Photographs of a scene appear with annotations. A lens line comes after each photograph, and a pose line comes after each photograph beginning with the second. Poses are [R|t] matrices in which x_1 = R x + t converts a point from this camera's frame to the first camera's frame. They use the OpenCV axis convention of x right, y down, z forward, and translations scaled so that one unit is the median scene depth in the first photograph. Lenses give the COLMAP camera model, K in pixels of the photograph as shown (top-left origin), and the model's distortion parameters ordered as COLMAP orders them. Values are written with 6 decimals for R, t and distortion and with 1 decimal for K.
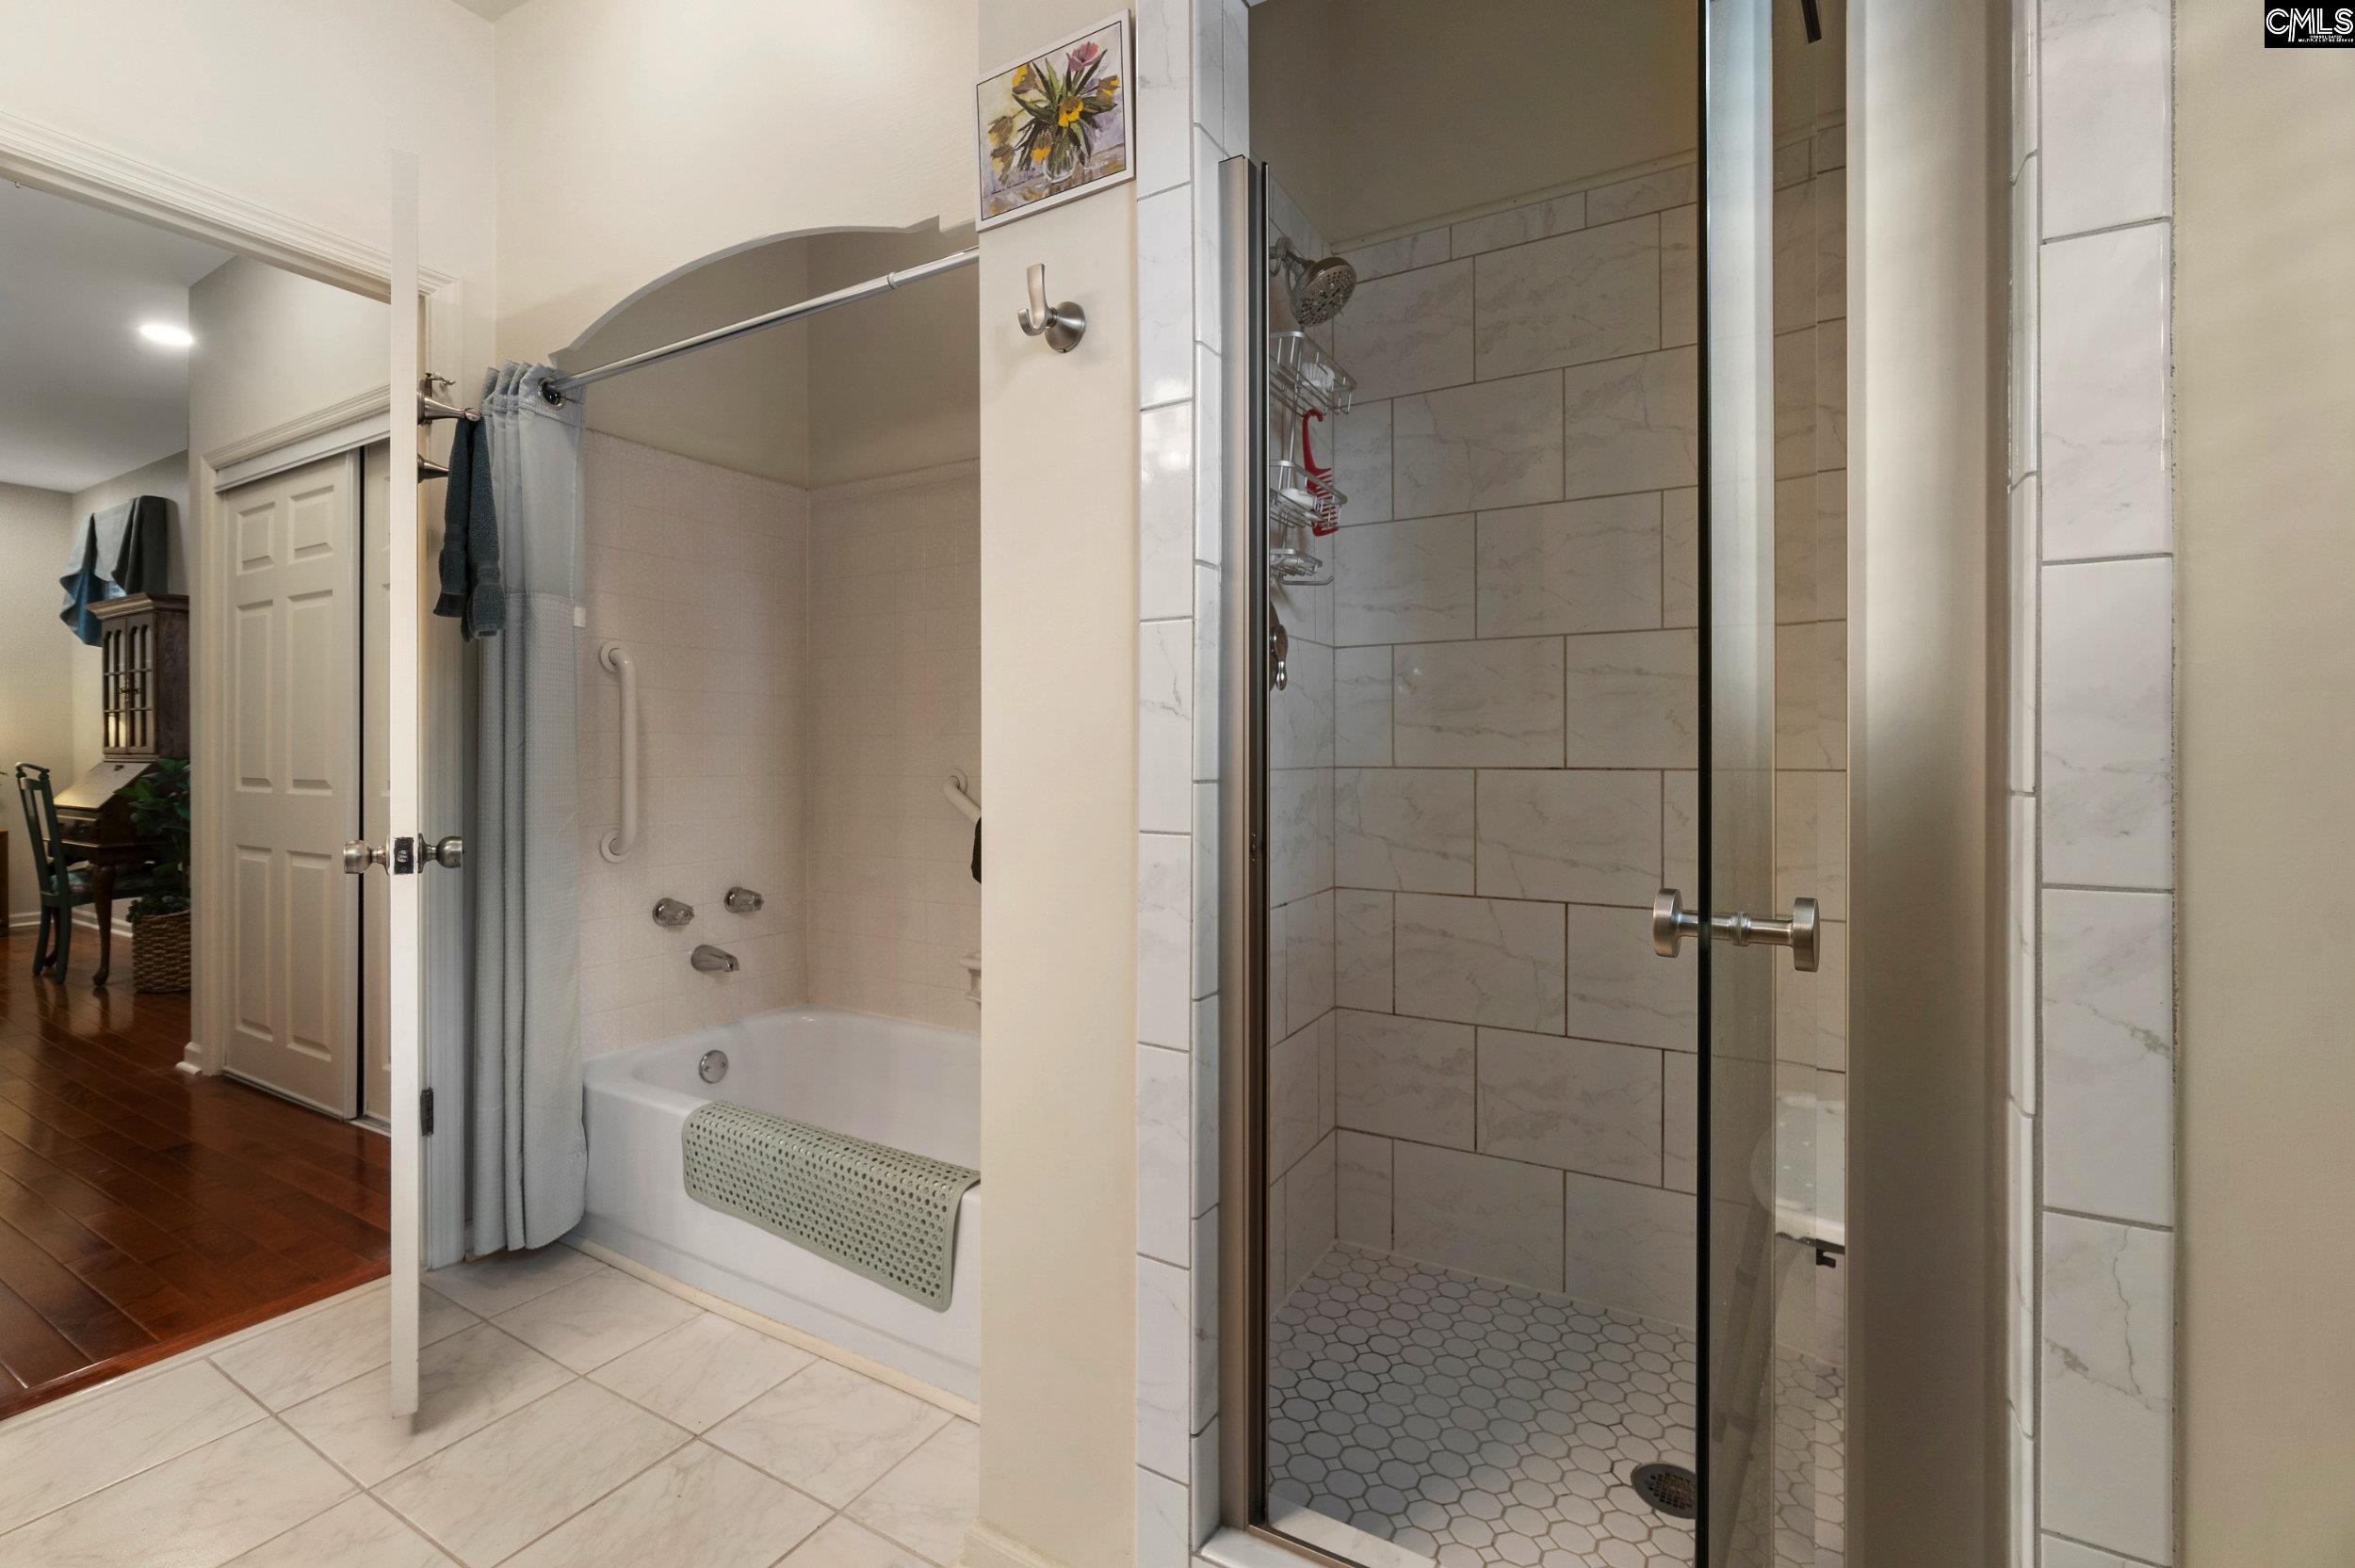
lens RADIAL K [[1024.3, 0, 1166.1], [0, 1024.3, 762.4], [0, 0, 1]] dist [-0.002117, 0.001492]
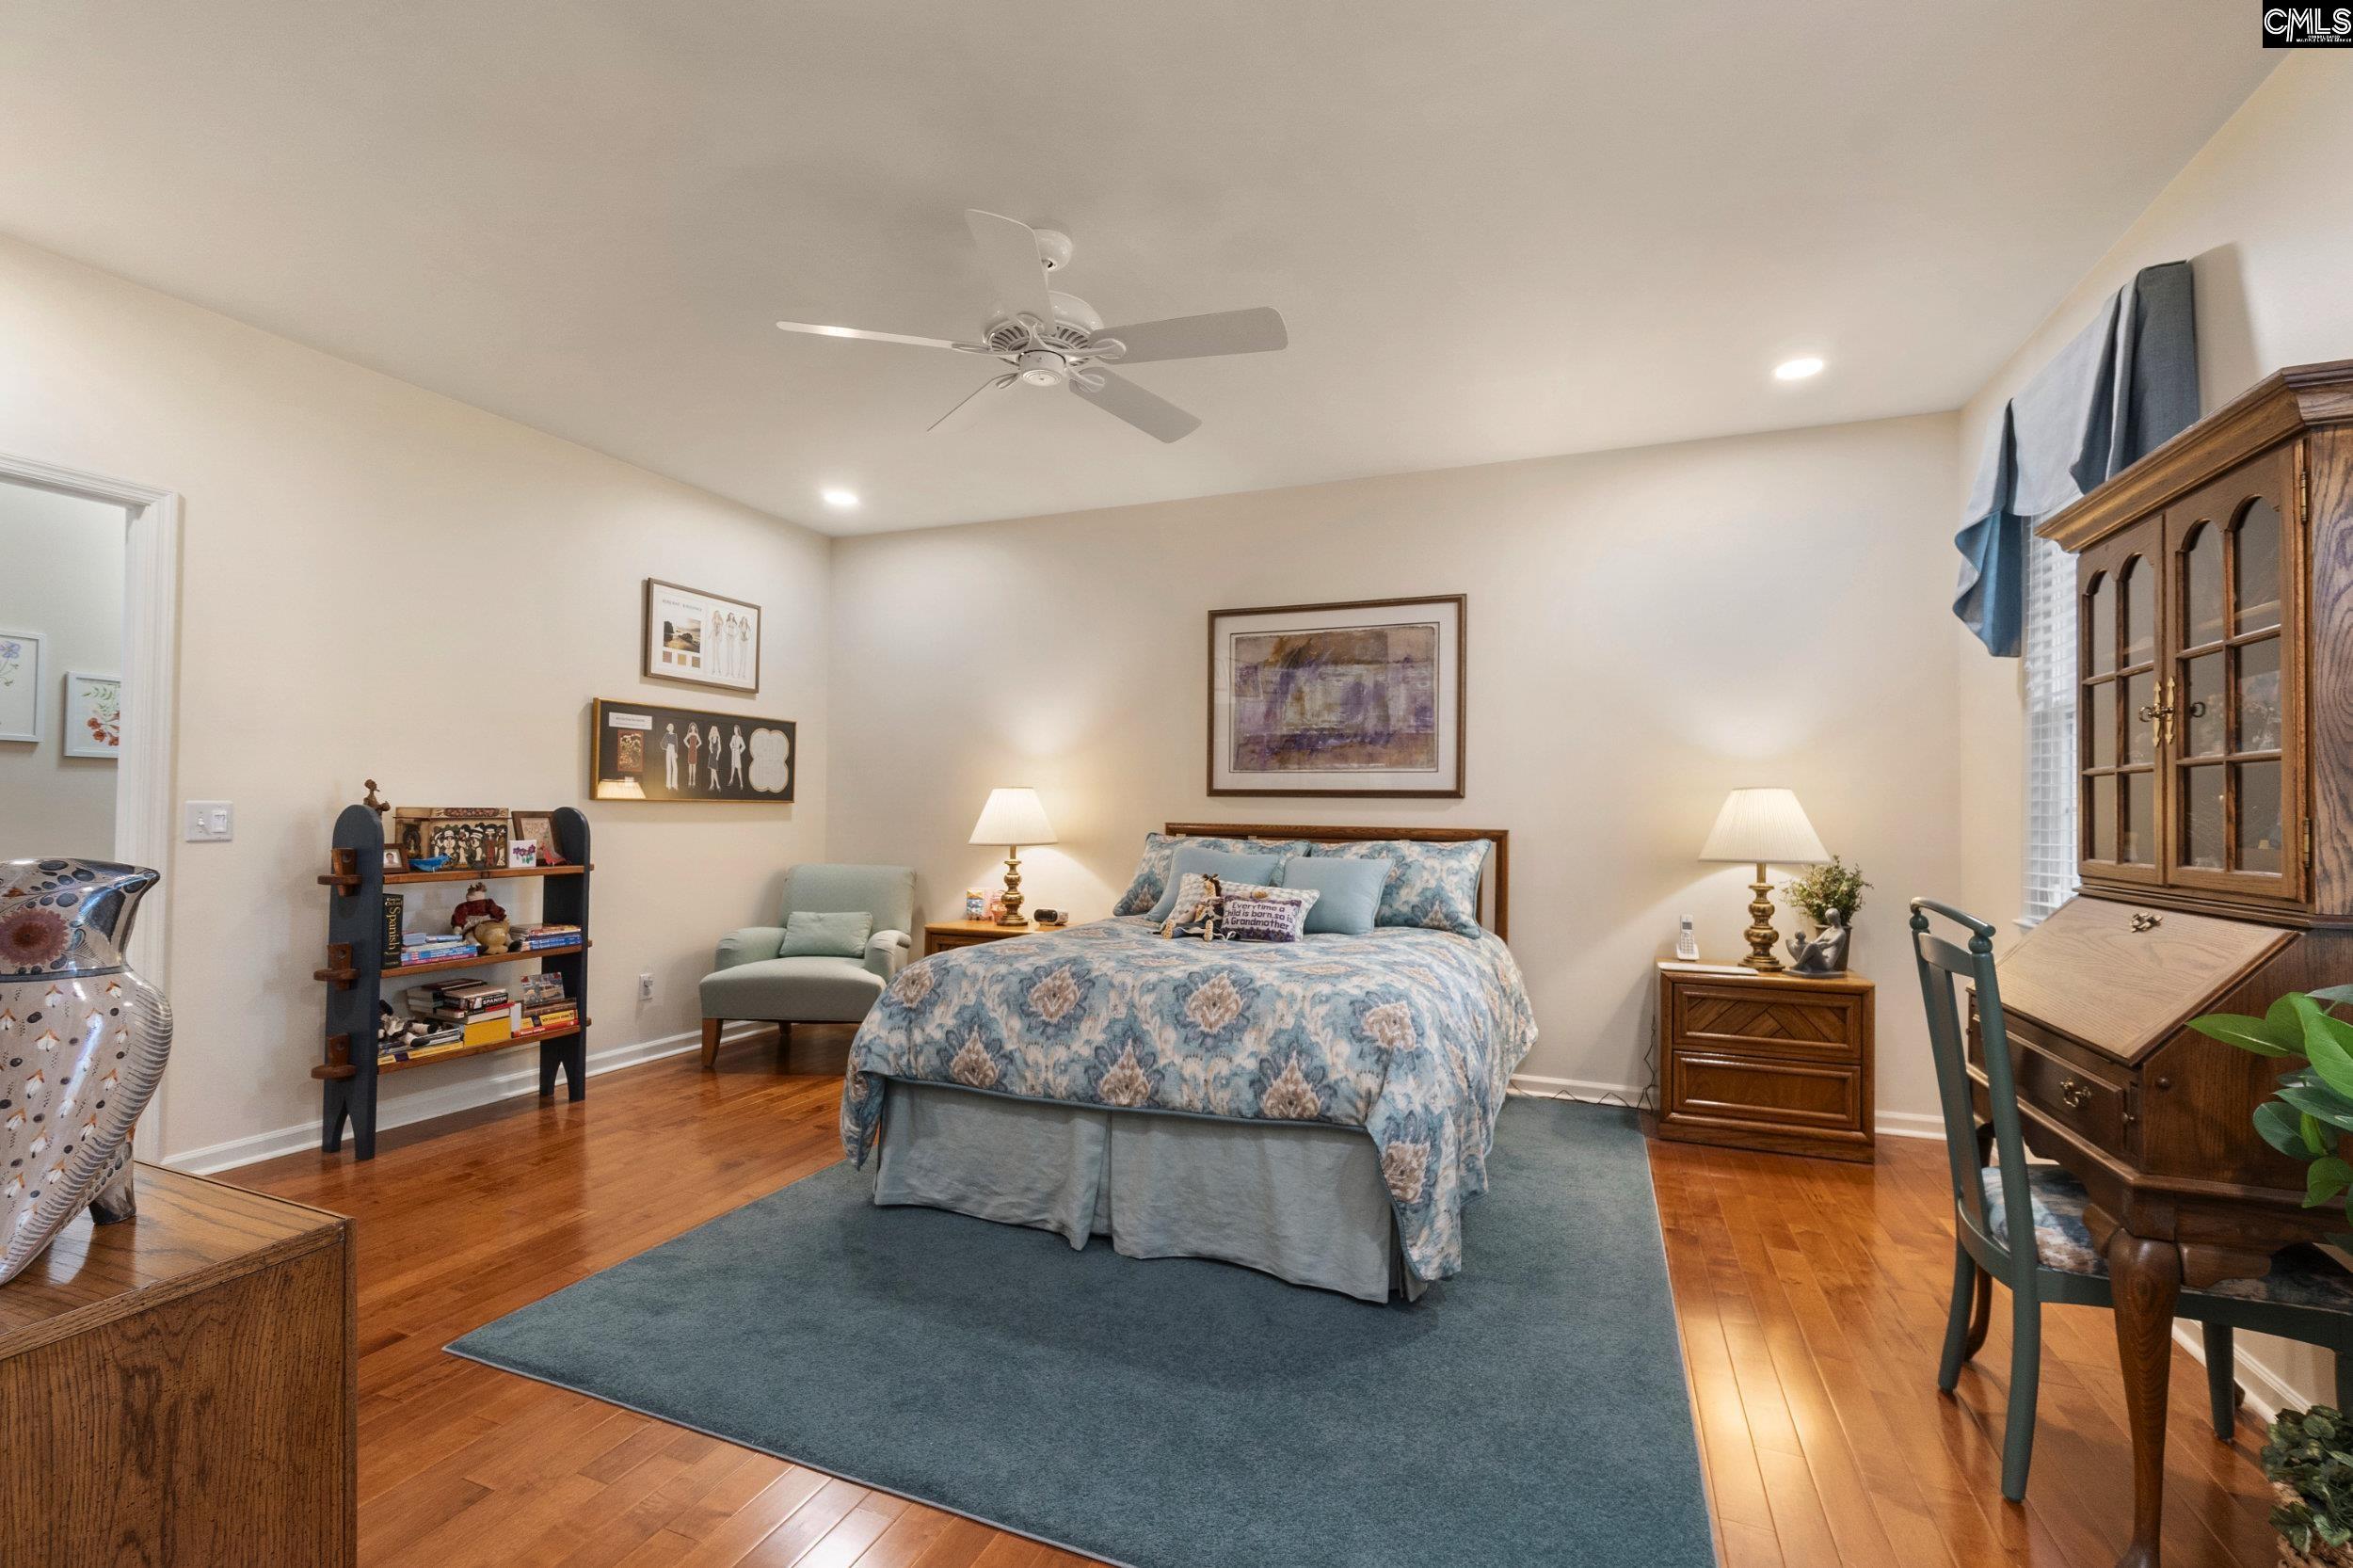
lens RADIAL K [[1023.6, 0, 1167.6], [0, 1023.6, 798.3], [0, 0, 1]] dist [-0.002117, 0.001492]
pose [[0.137752, -0.021700, -0.990229, -0.705247], [-0.016755, 0.999566, -0.024236, -0.023968], [0.990325, 0.019930, 0.137328, 0.601712]]
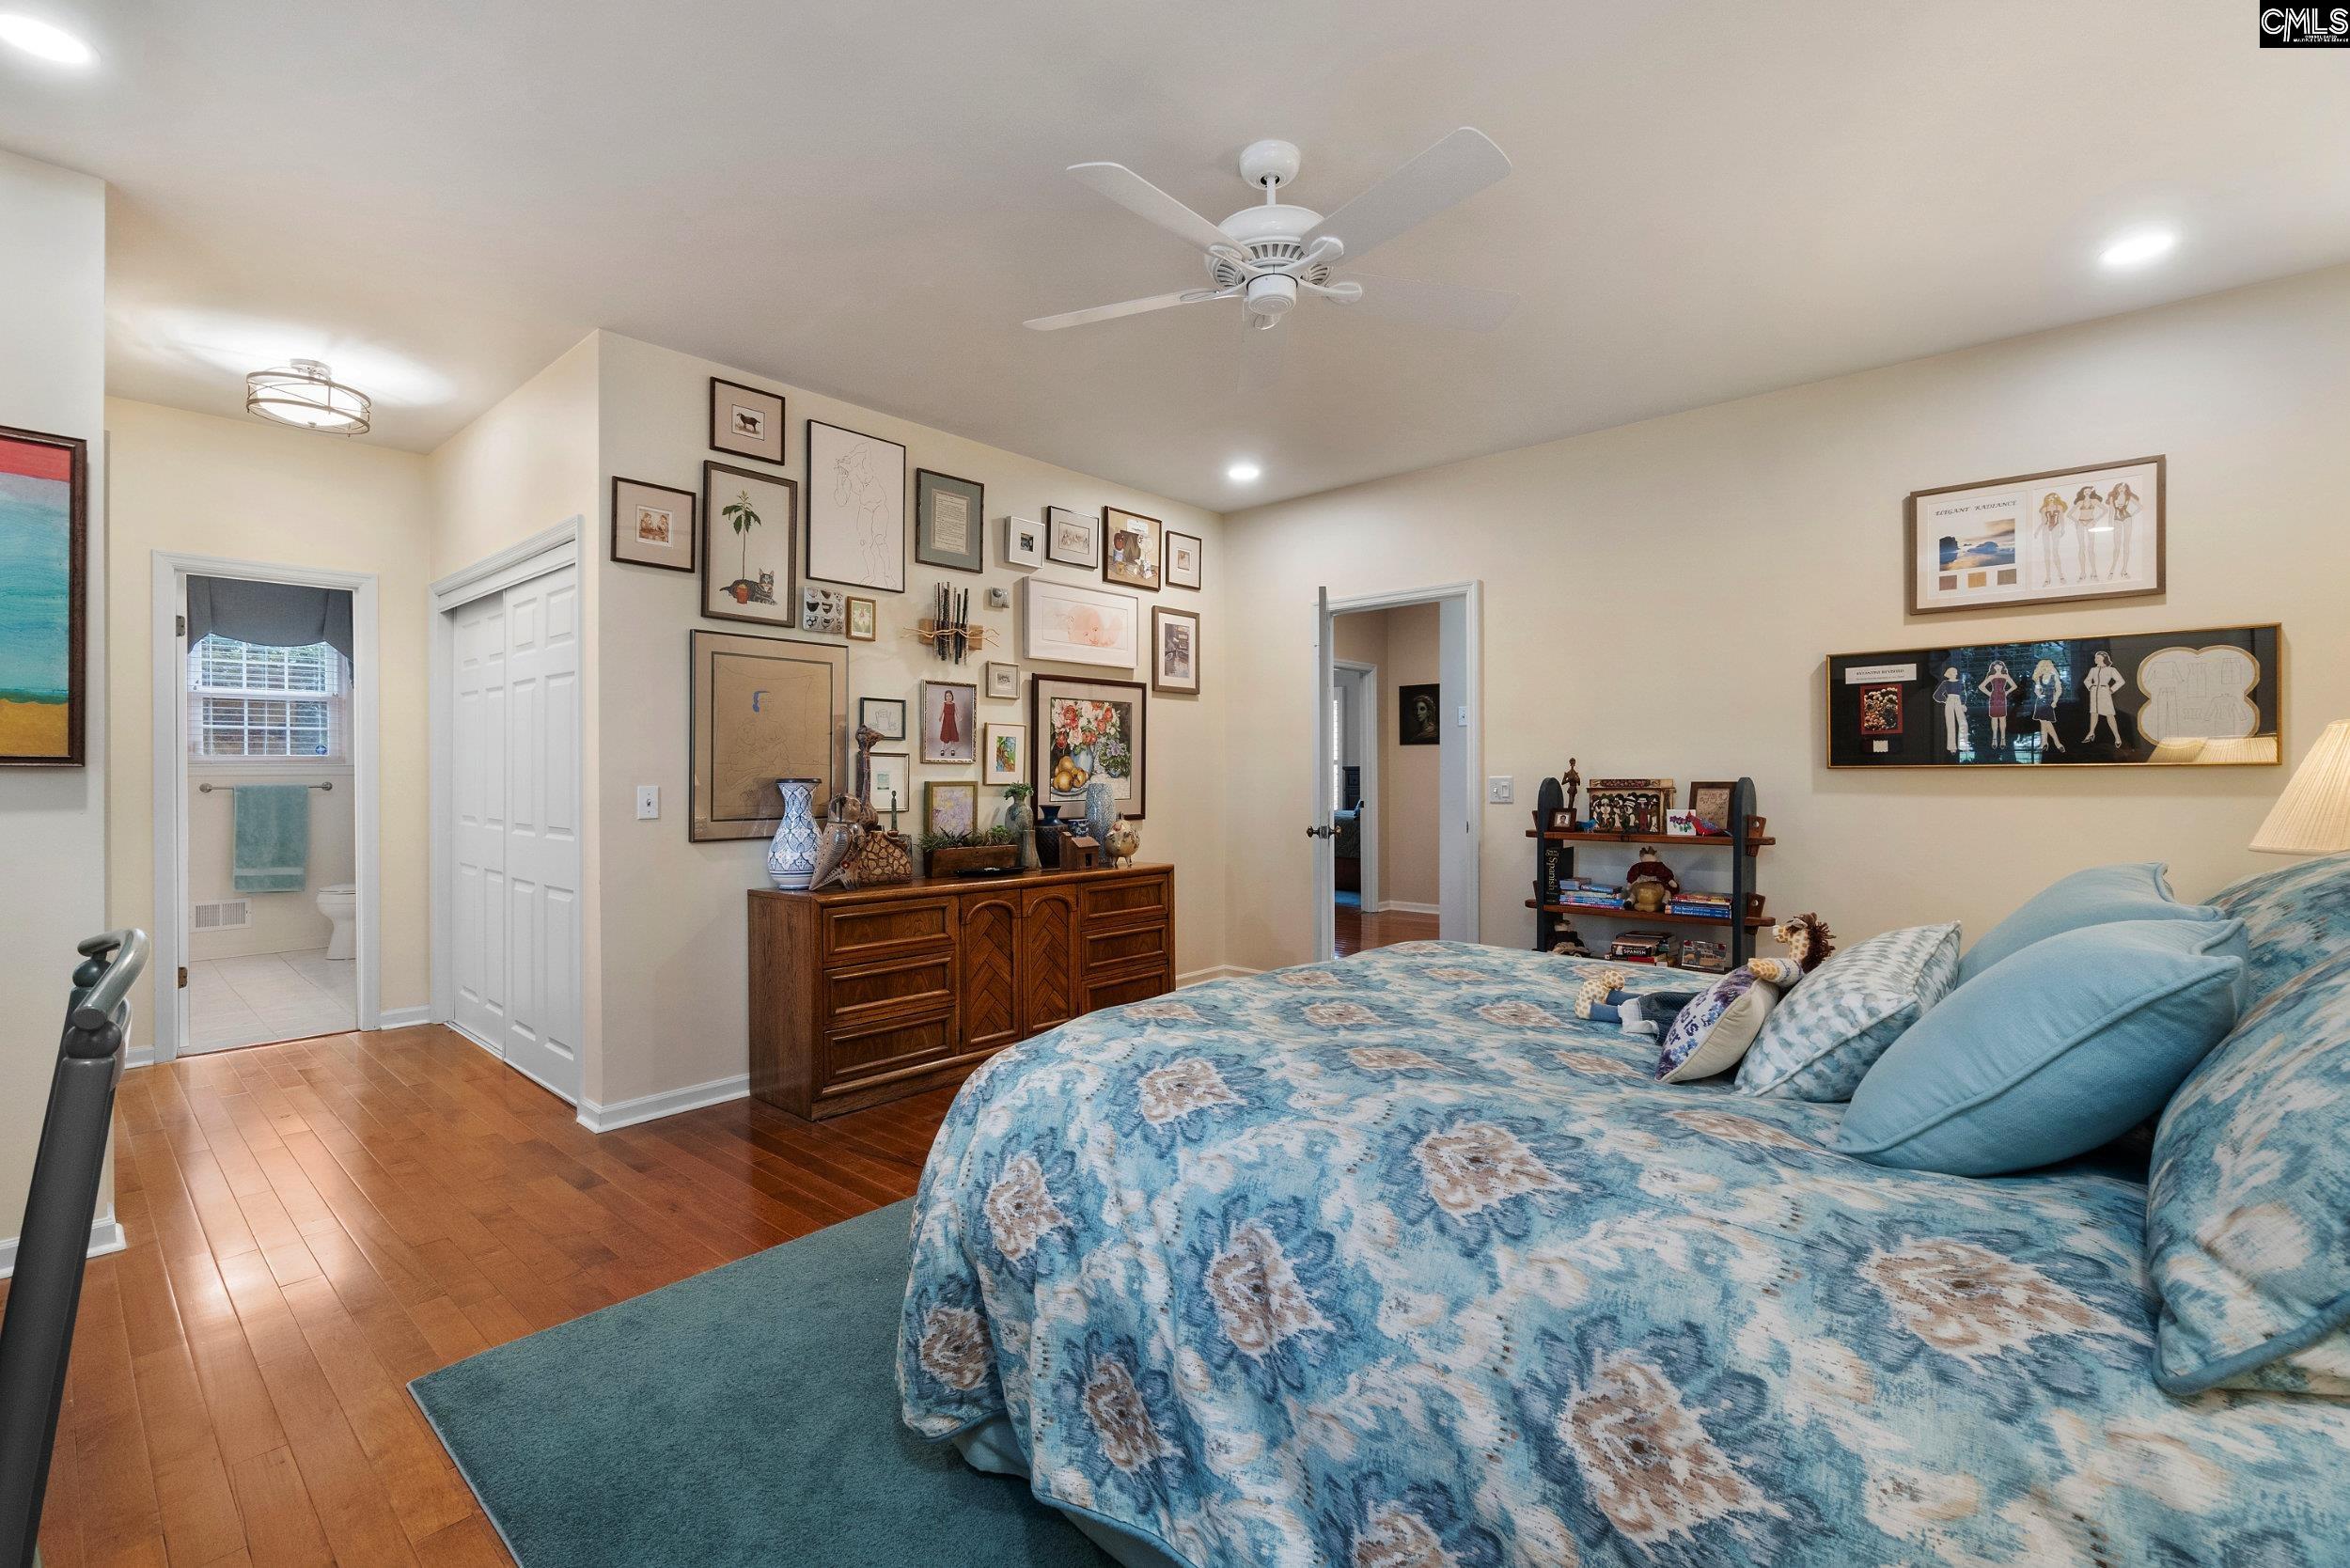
lens RADIAL K [[1022.3, 0, 1167.0], [0, 1022.3, 778.8], [0, 0, 1]] dist [-0.002117, 0.001492]
pose [[-0.981647, -0.006733, 0.190587, -1.583370], [-0.004493, 0.999916, 0.012184, -0.040958], [-0.190653, 0.011104, -0.981595, 1.344539]]
